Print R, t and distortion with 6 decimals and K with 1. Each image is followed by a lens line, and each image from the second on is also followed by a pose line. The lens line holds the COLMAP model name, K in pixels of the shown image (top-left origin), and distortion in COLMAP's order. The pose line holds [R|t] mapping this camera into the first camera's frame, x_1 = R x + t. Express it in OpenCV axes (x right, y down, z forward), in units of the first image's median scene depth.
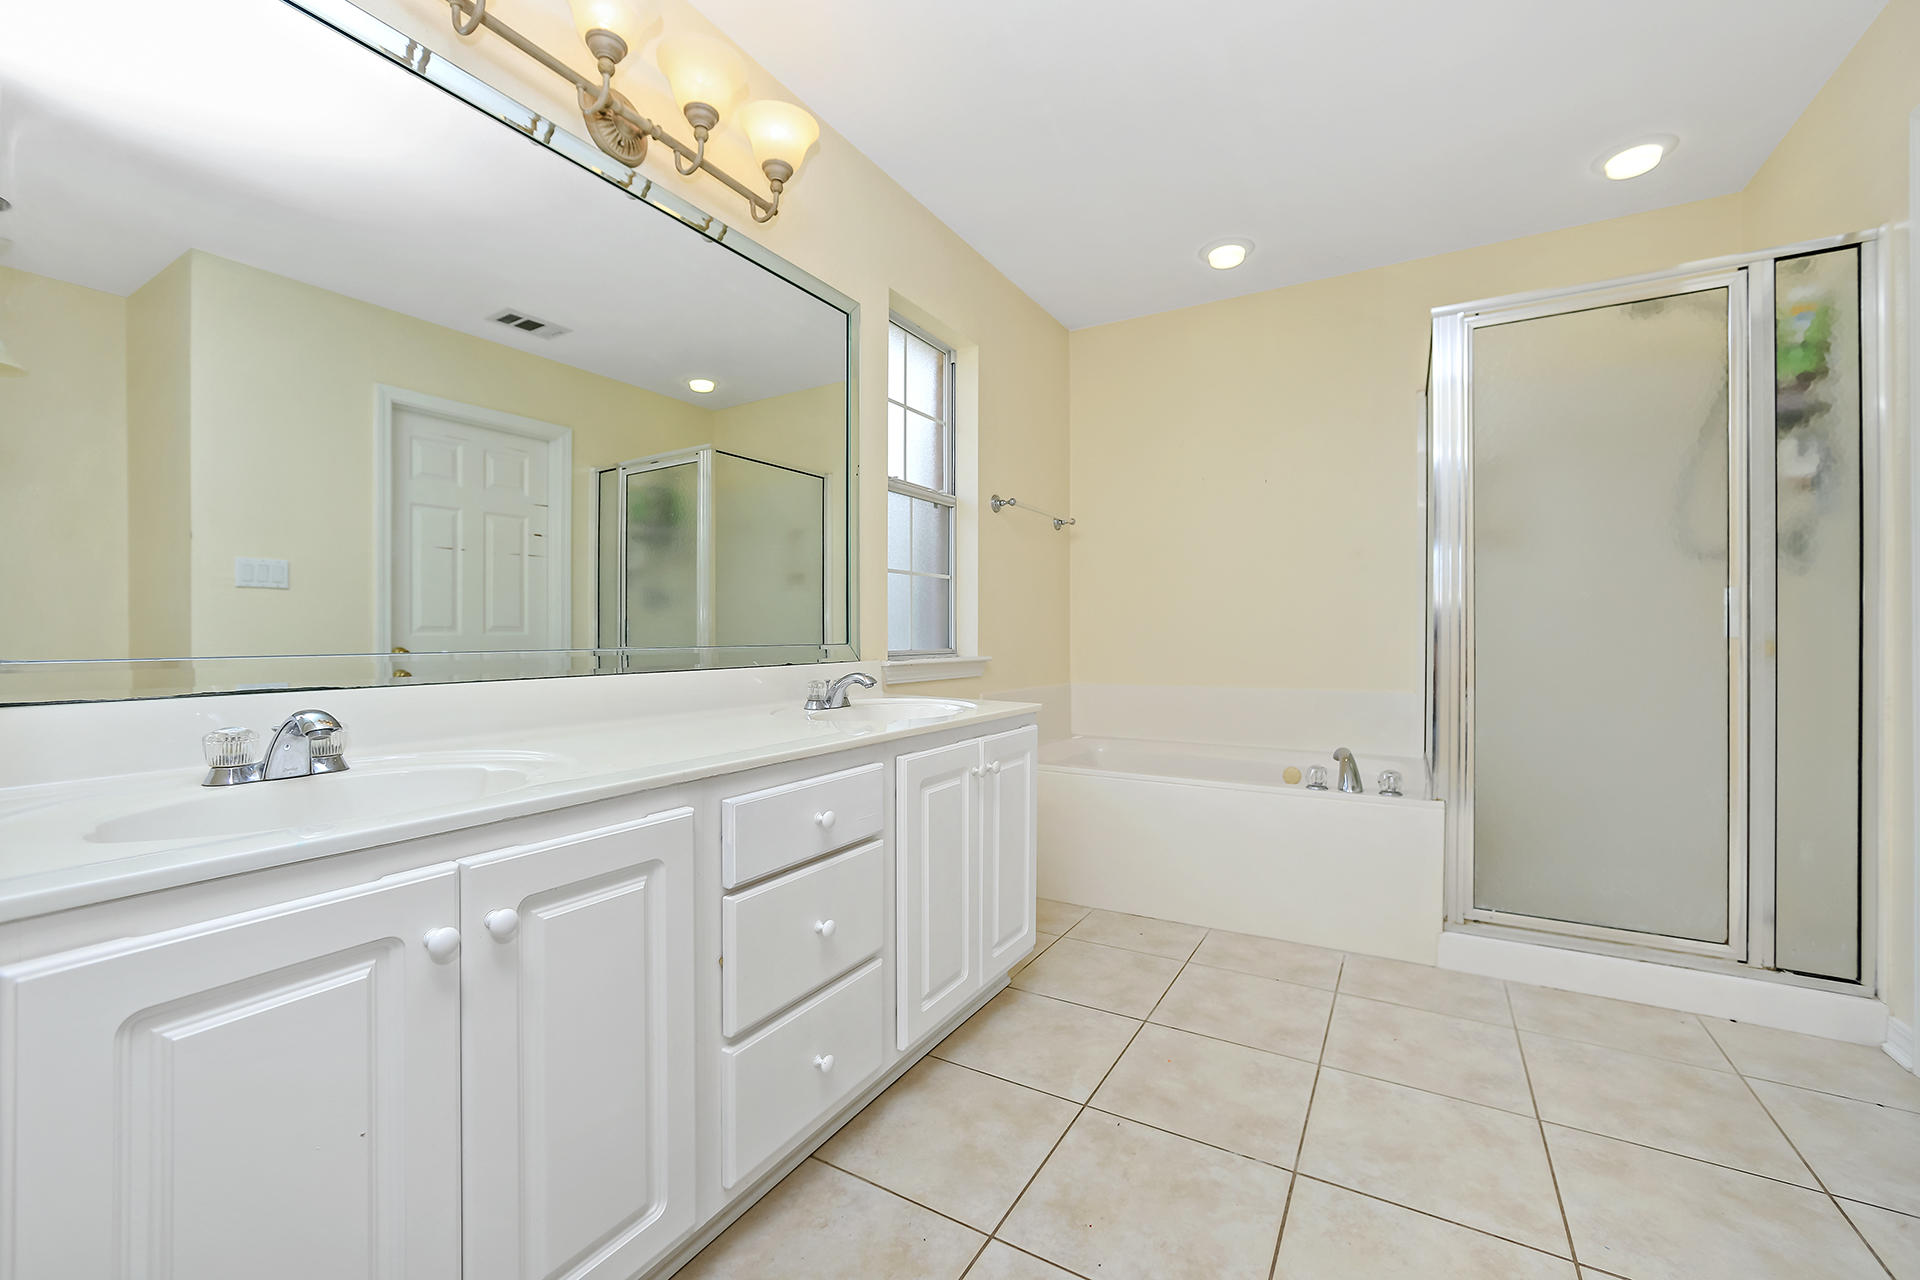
lens RADIAL K [[772.2, 0, 970.3], [0, 772.2, 636.8], [0, 0, 1]] dist [-0.029141, 0.008452]
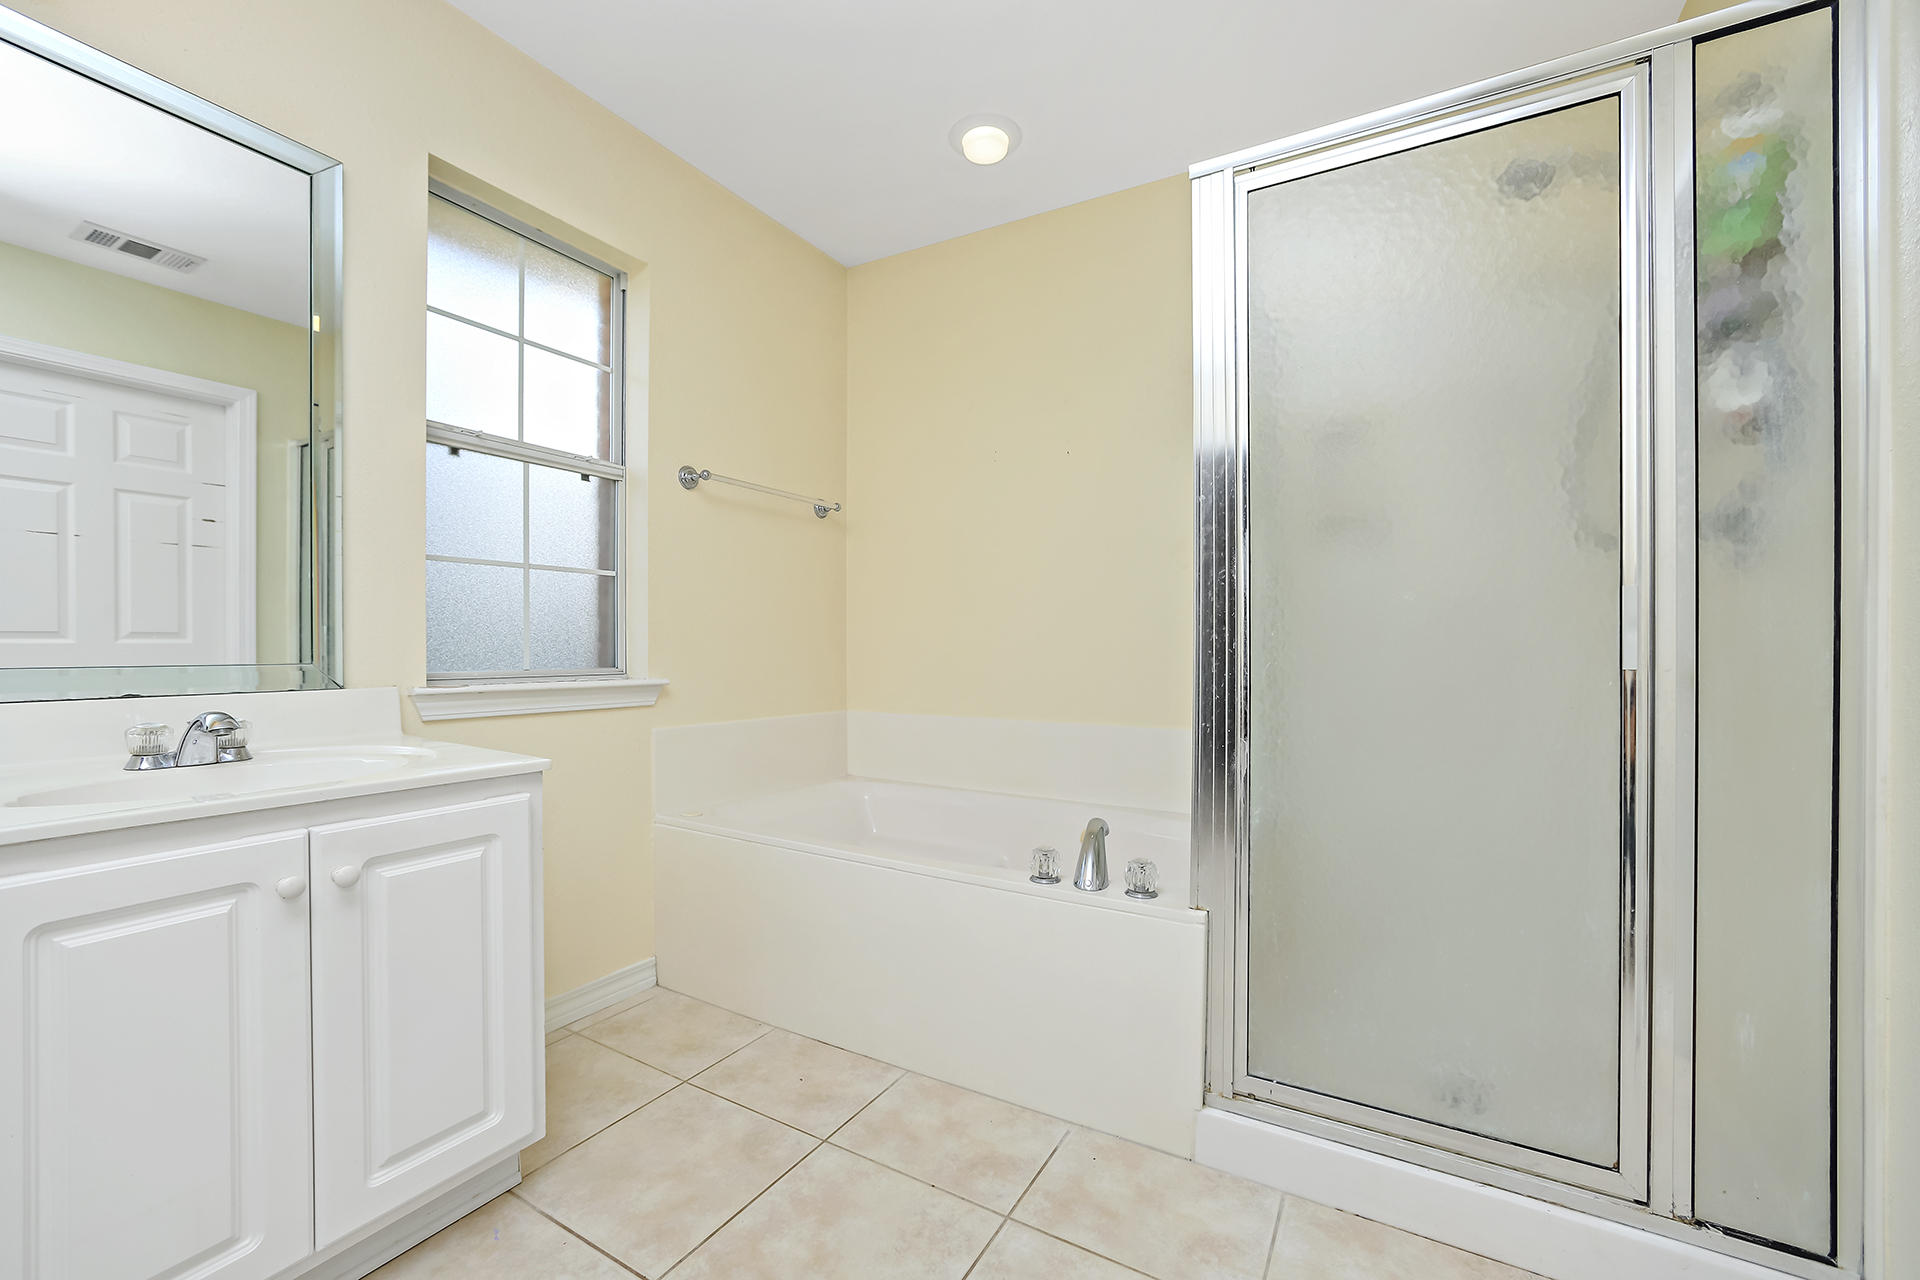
lens RADIAL K [[772.2, 0, 953.4], [0, 772.2, 643.6], [0, 0, 1]] dist [-0.029141, 0.008452]
pose [[0.999924, 0.012276, 0.000723, 0.389707], [-0.012269, 0.999888, -0.008532, -0.008120], [-0.000828, 0.008523, 0.999963, 0.326601]]
